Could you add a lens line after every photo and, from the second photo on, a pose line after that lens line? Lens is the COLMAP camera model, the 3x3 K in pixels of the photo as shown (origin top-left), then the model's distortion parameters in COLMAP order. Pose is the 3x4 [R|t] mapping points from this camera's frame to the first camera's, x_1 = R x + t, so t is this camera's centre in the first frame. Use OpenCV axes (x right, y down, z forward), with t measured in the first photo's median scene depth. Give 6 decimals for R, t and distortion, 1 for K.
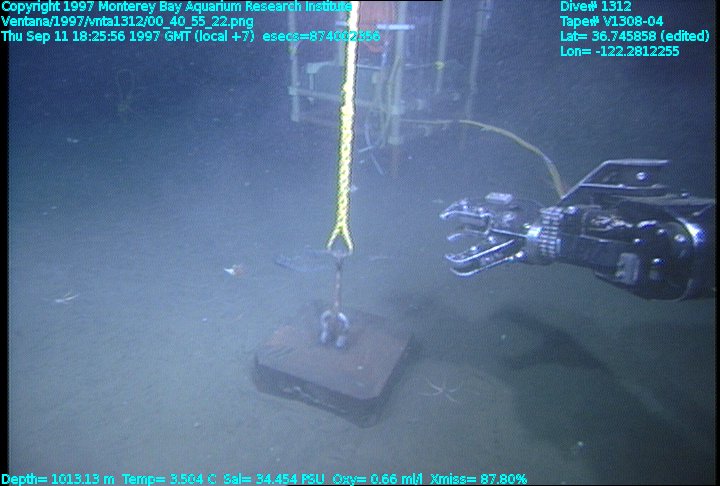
lens RADIAL K [[470.0, 0, 342.5], [0, 470.0, 241.9], [0, 0, 1]] dist [-0.042446, 0.131416]
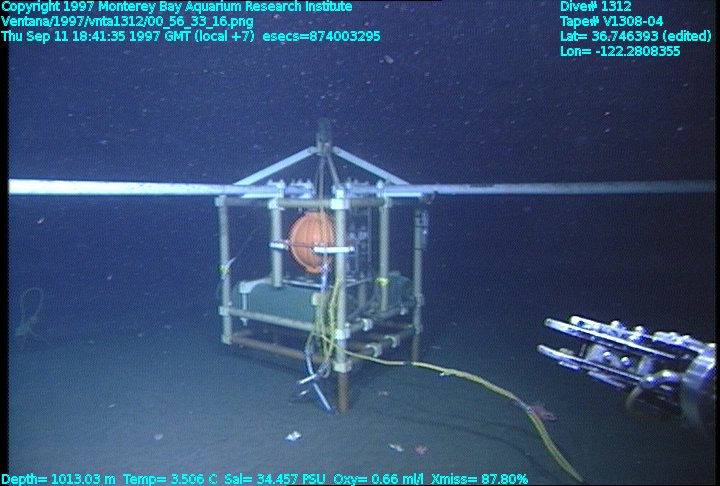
lens RADIAL K [[477.3, 0, 338.7], [0, 477.3, 242.6], [0, 0, 1]] dist [-0.001514, 0.000886]
pose [[0.993155, -0.021911, 0.114728, 0.010355], [0.063487, 0.925743, -0.372785, -0.094865], [-0.098040, 0.377517, 0.920798, 0.095439]]
